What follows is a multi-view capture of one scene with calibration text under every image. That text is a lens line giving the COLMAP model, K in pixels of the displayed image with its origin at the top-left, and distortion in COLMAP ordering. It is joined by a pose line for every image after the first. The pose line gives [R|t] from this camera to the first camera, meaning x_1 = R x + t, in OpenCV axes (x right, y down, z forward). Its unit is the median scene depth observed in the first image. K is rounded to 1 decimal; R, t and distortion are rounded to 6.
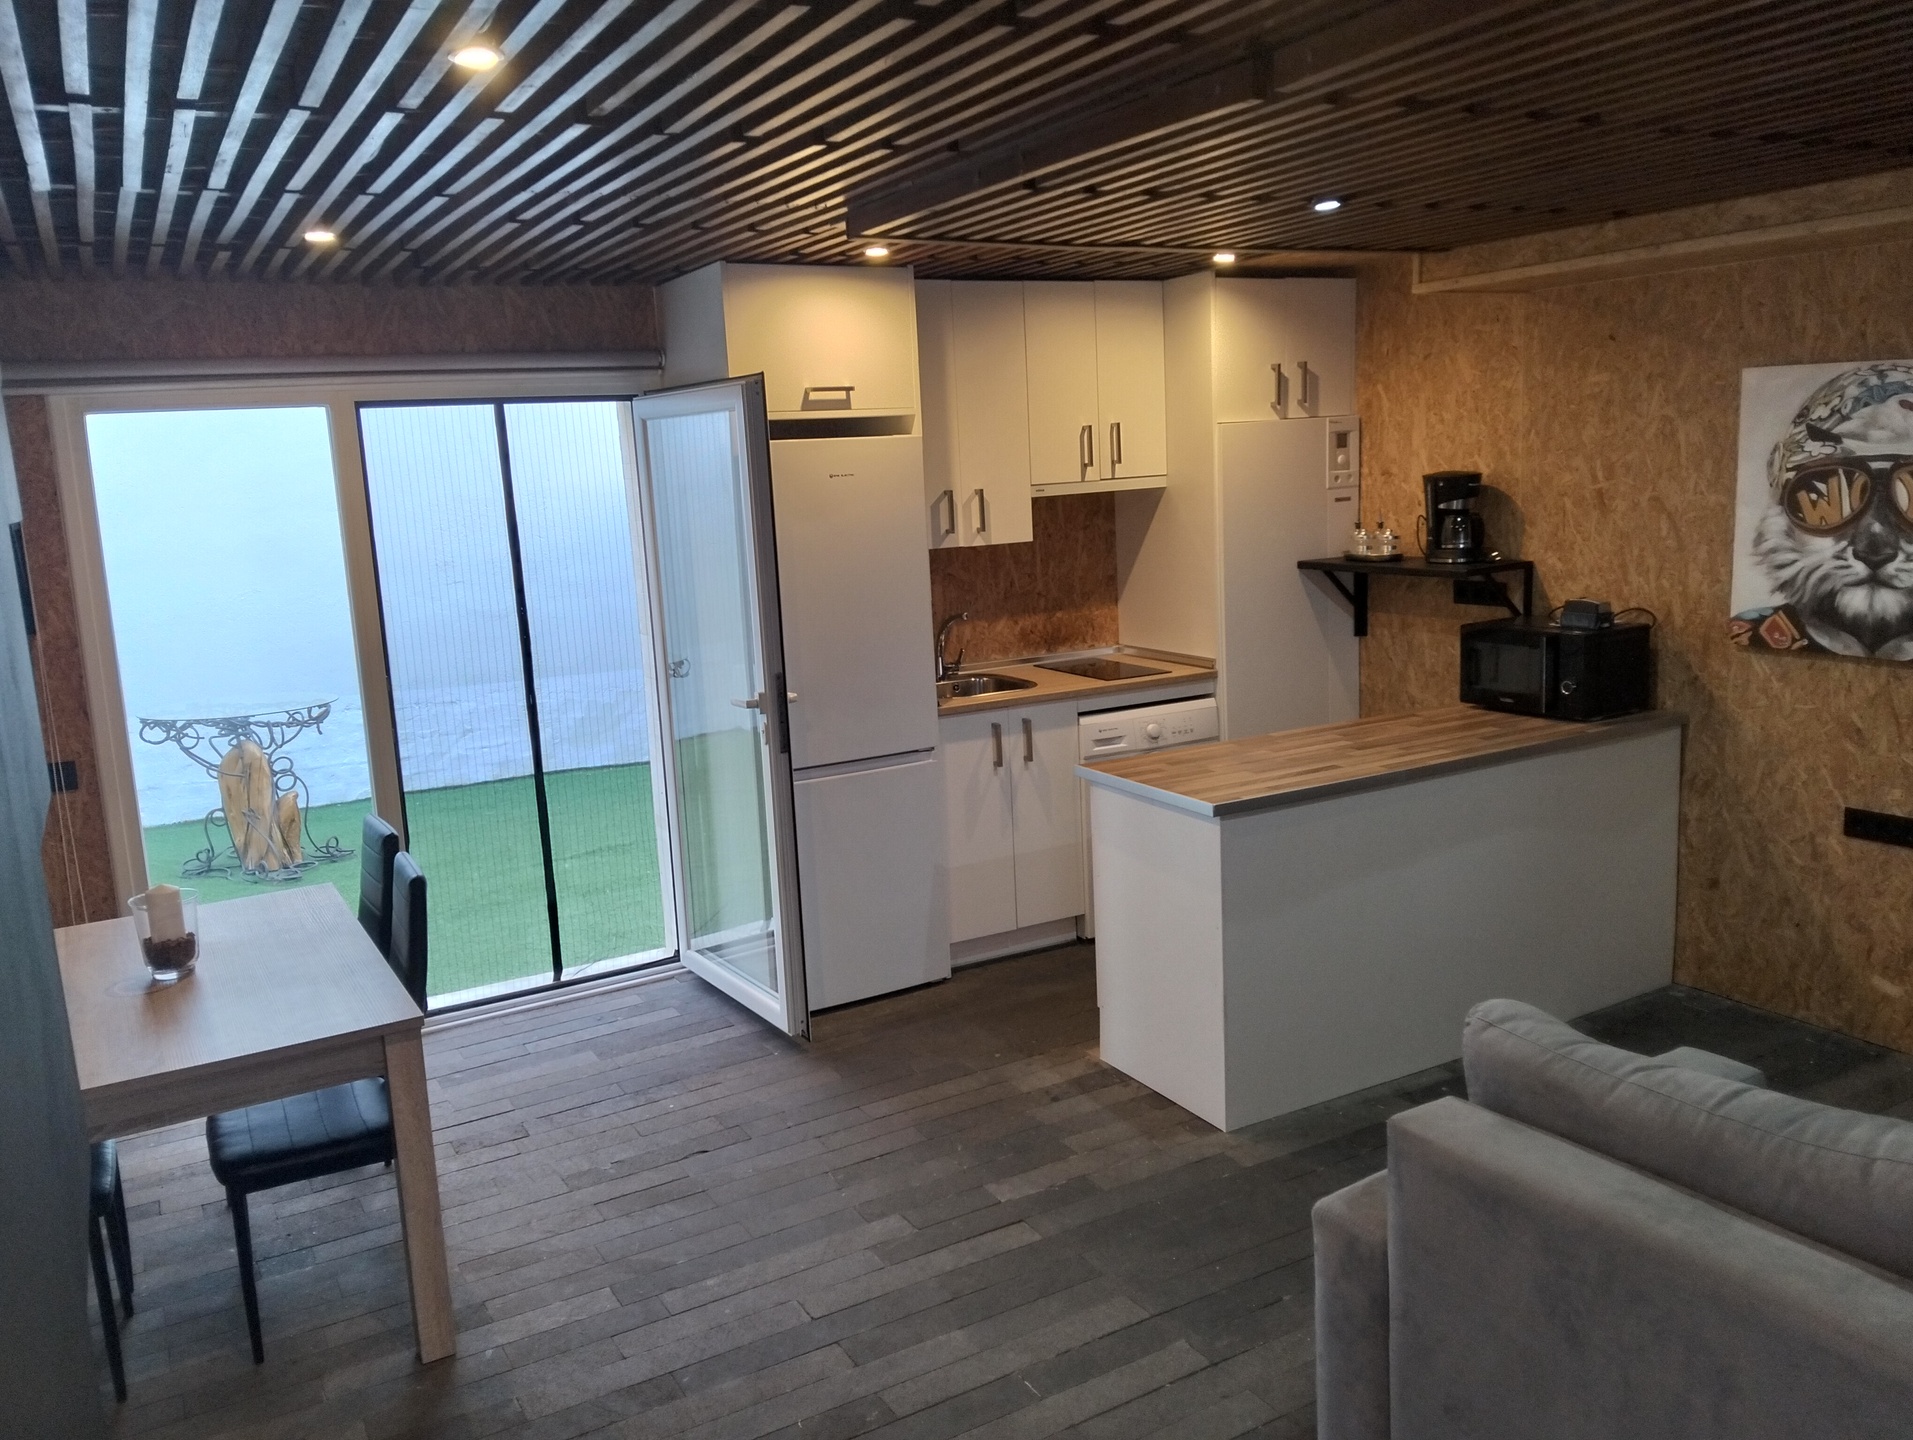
lens RADIAL K [[1491.9, 0, 942.2], [0, 1491.9, 709.6], [0, 0, 1]] dist [0.062980, -0.128805]
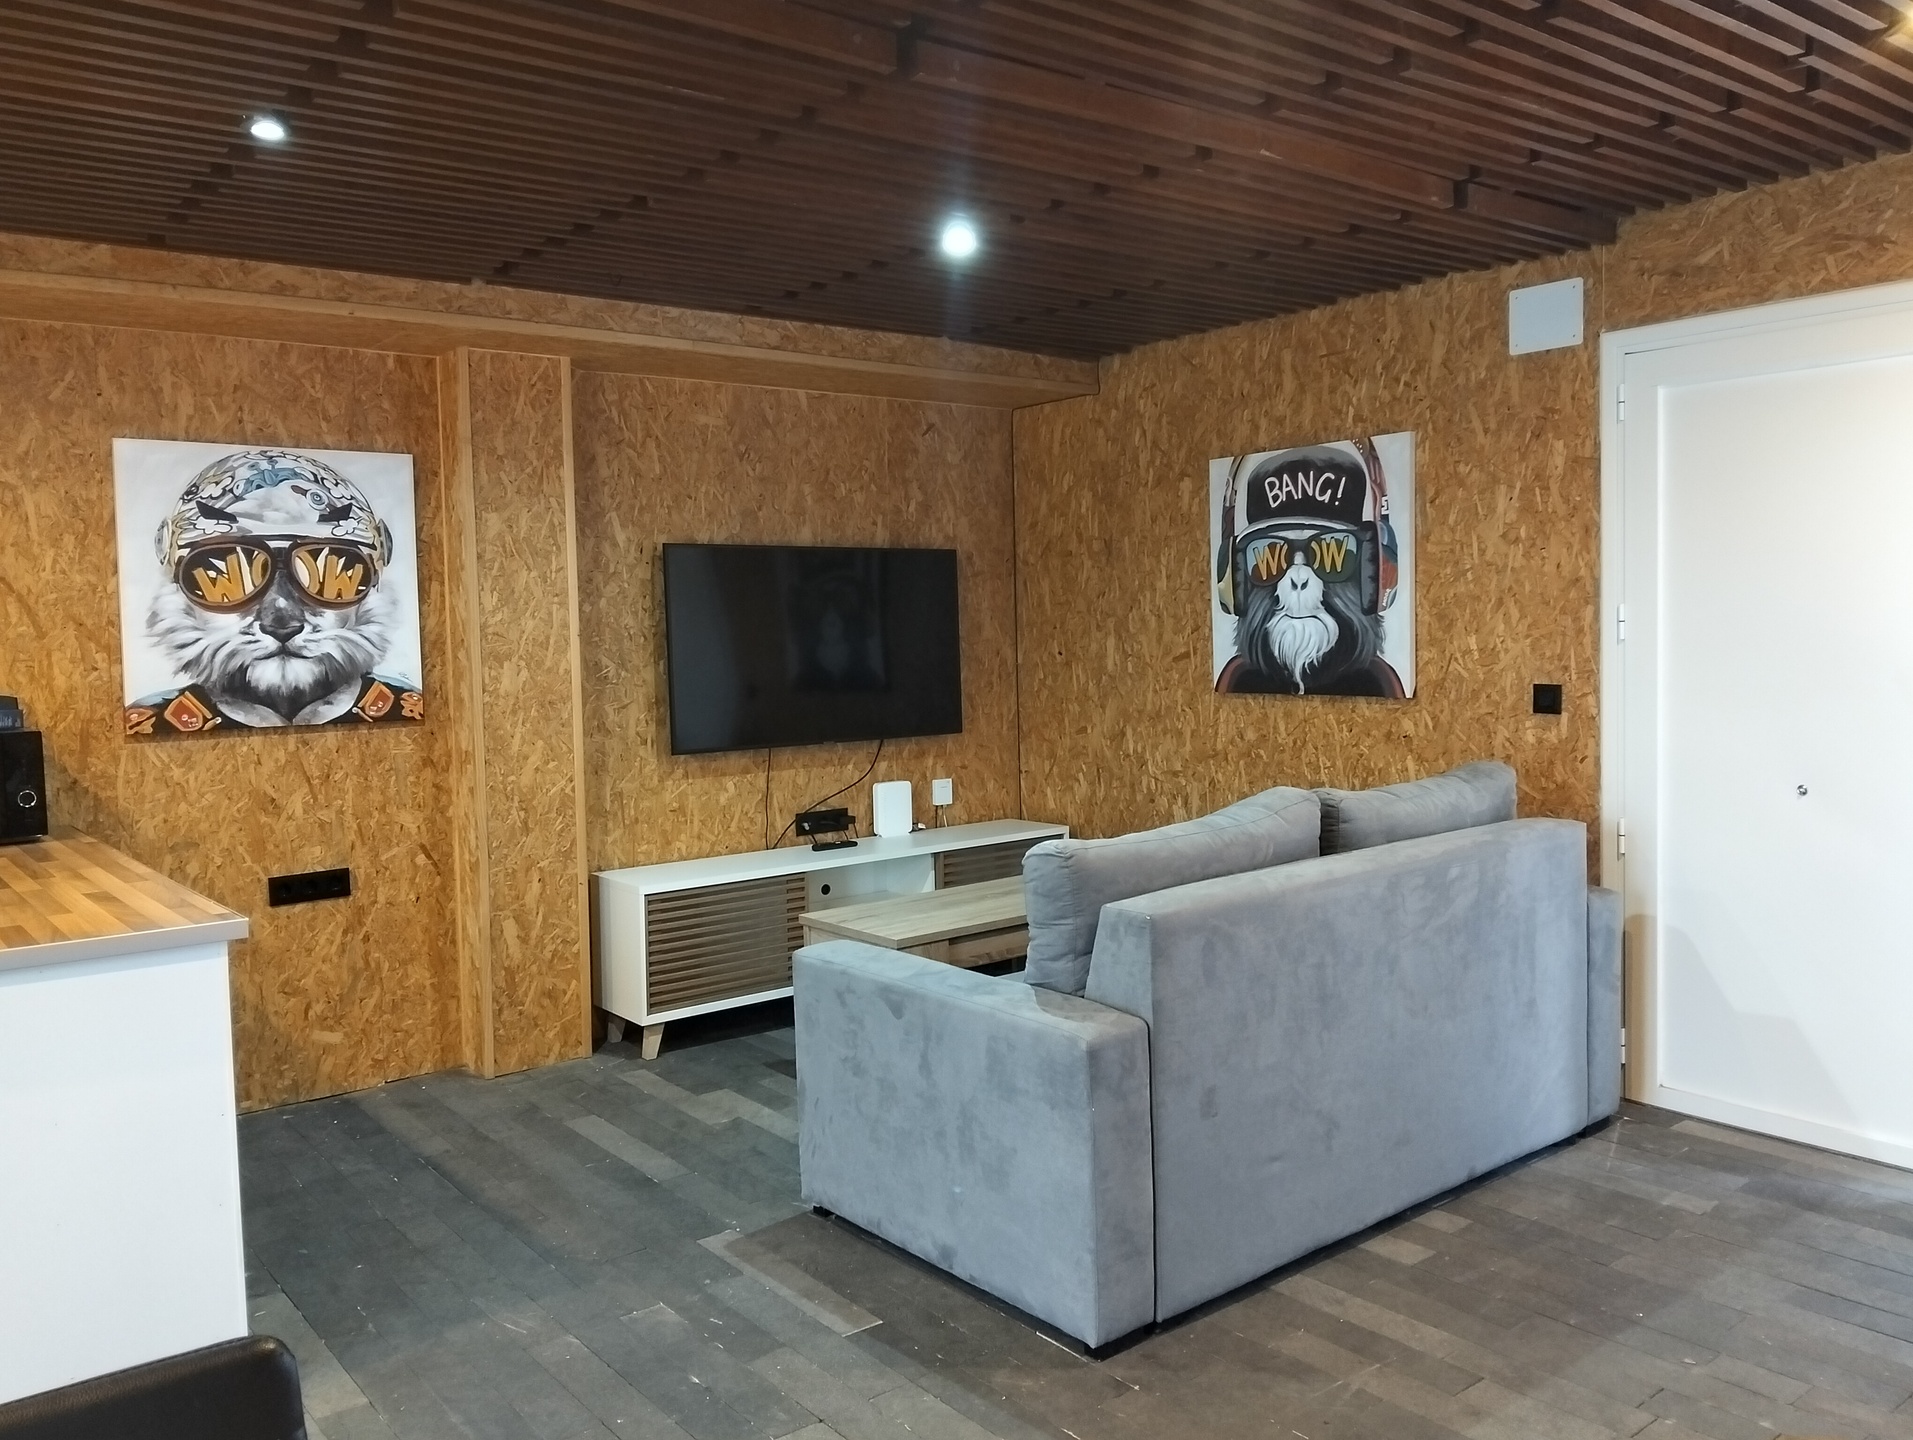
lens RADIAL K [[1500.6, 0, 962.3], [0, 1500.6, 705.6], [0, 0, 1]] dist [0.163948, -0.392017]
pose [[-0.161008, -0.001704, 0.986952, -0.486417], [0.199328, 0.979335, 0.034209, 0.008553], [-0.966615, 0.202235, -0.157341, 0.671695]]
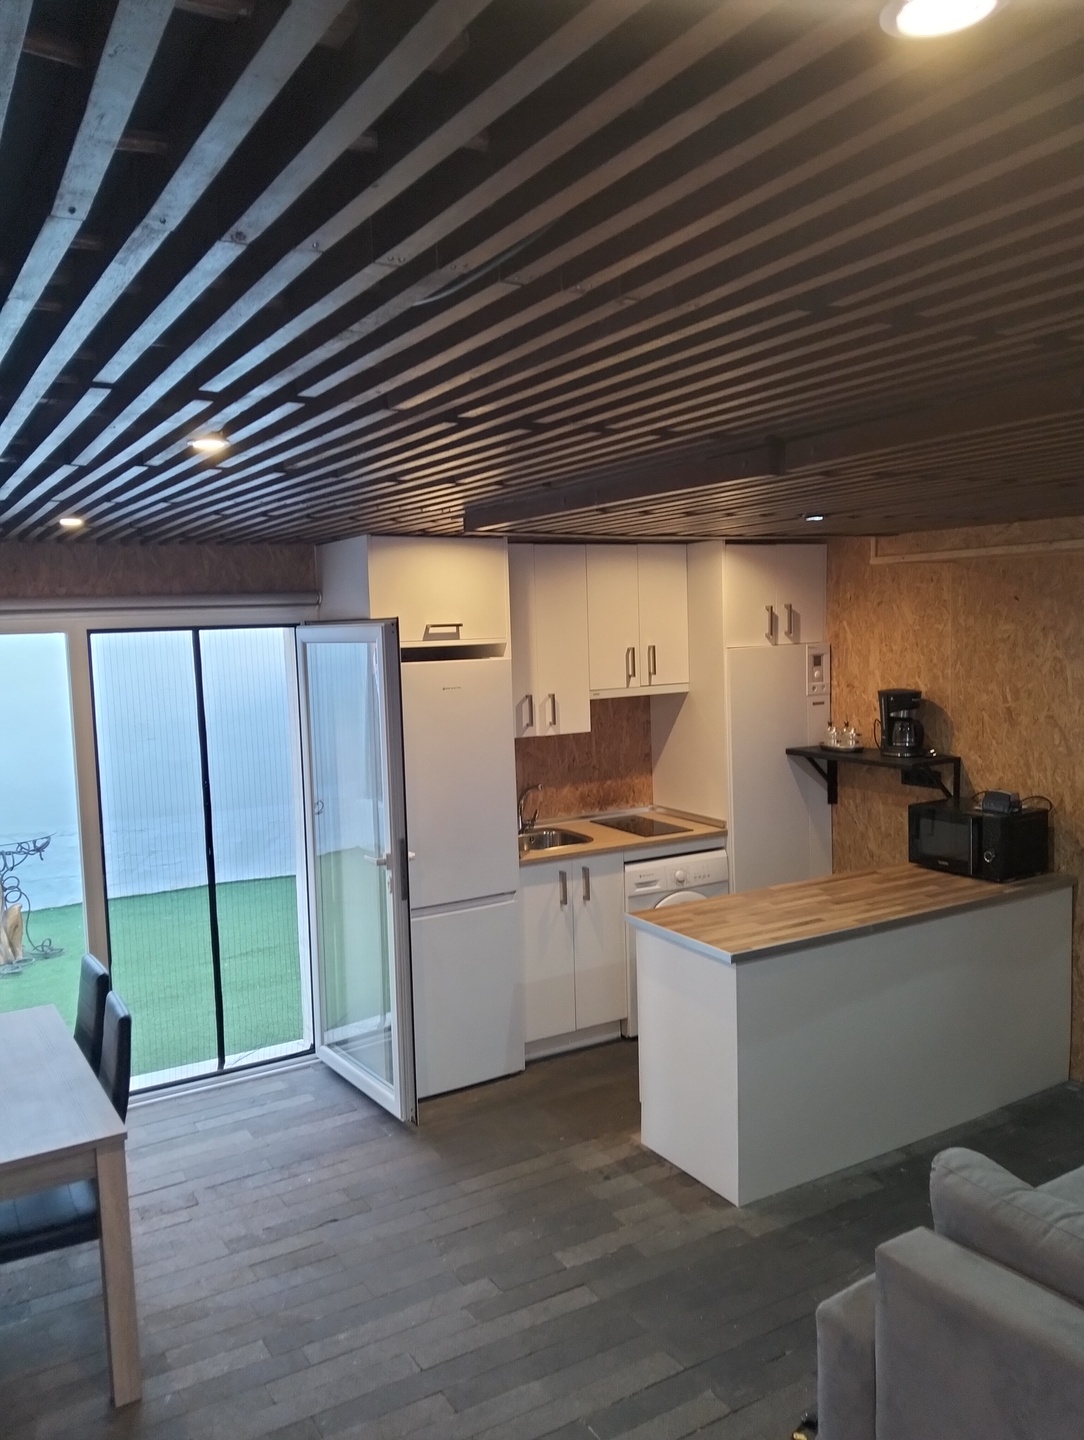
lens RADIAL K [[1114.7, 0, 542.0], [0, 1114.7, 720.0], [0, 0, 1]] dist [0.133363, -0.313787]
pose [[0.999434, 0.017662, 0.028646, -0.015024], [-0.015260, 0.996517, -0.081983, -0.050097], [-0.029994, 0.081499, 0.996222, -0.004294]]
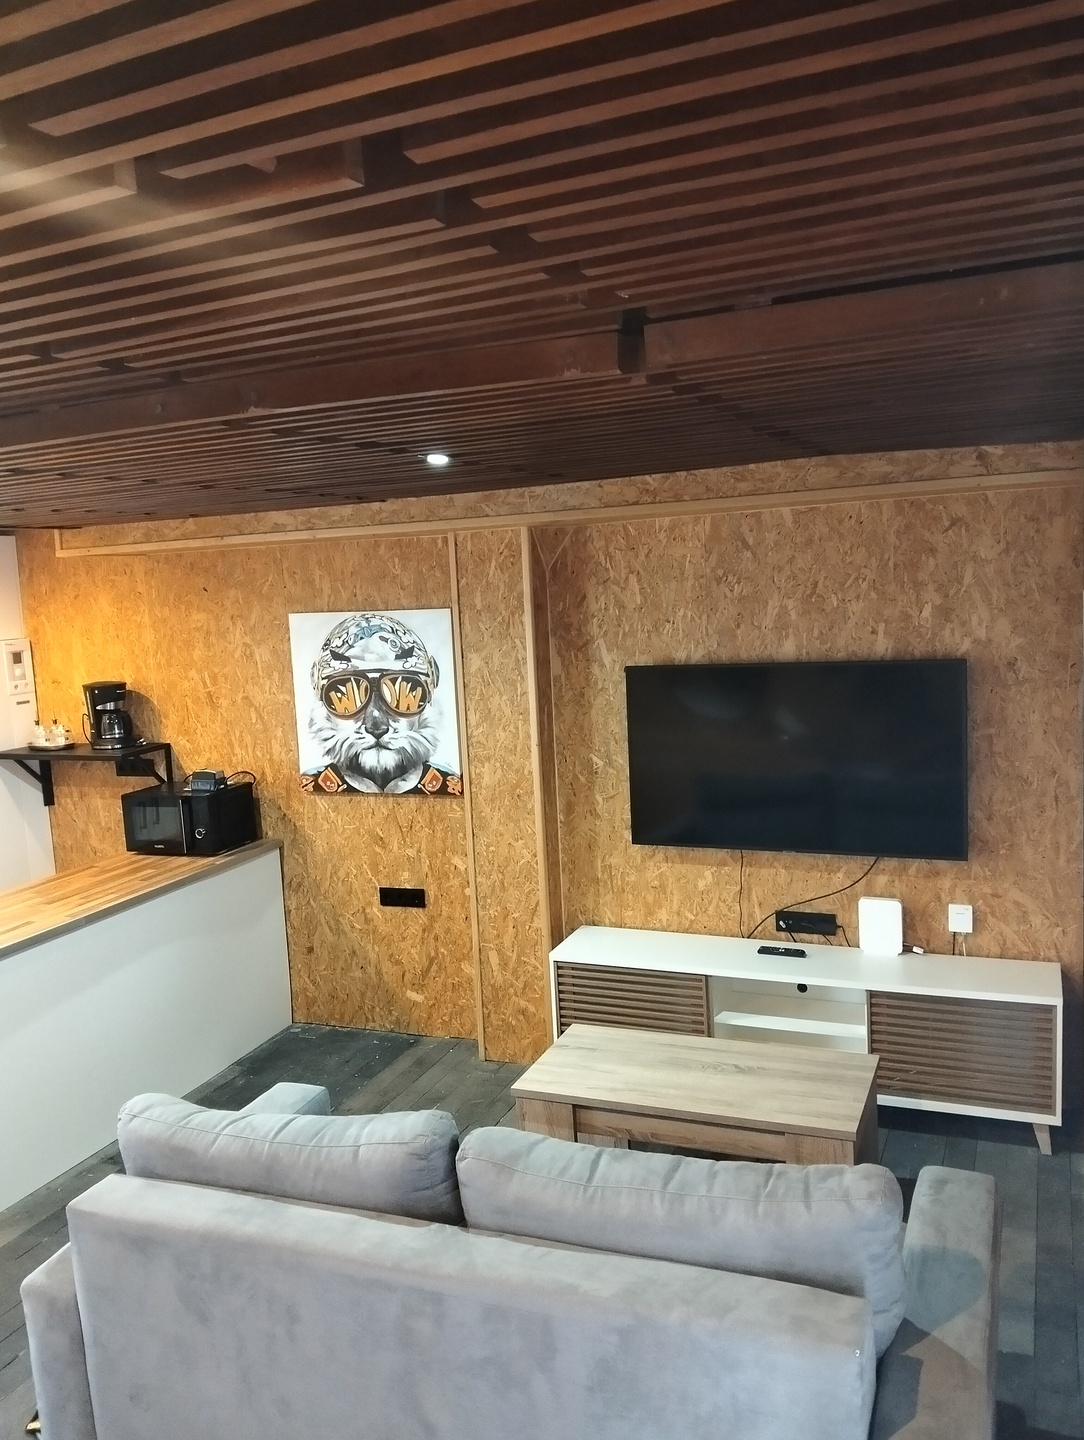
lens RADIAL K [[1136.1, 0, 556.7], [0, 1136.1, 720.7], [0, 0, 1]] dist [0.166526, -0.404003]
pose [[0.781222, -0.069166, 0.620410, 0.010519], [0.121040, 0.991765, -0.041847, -0.035789], [-0.612406, 0.107786, 0.783161, -0.077993]]
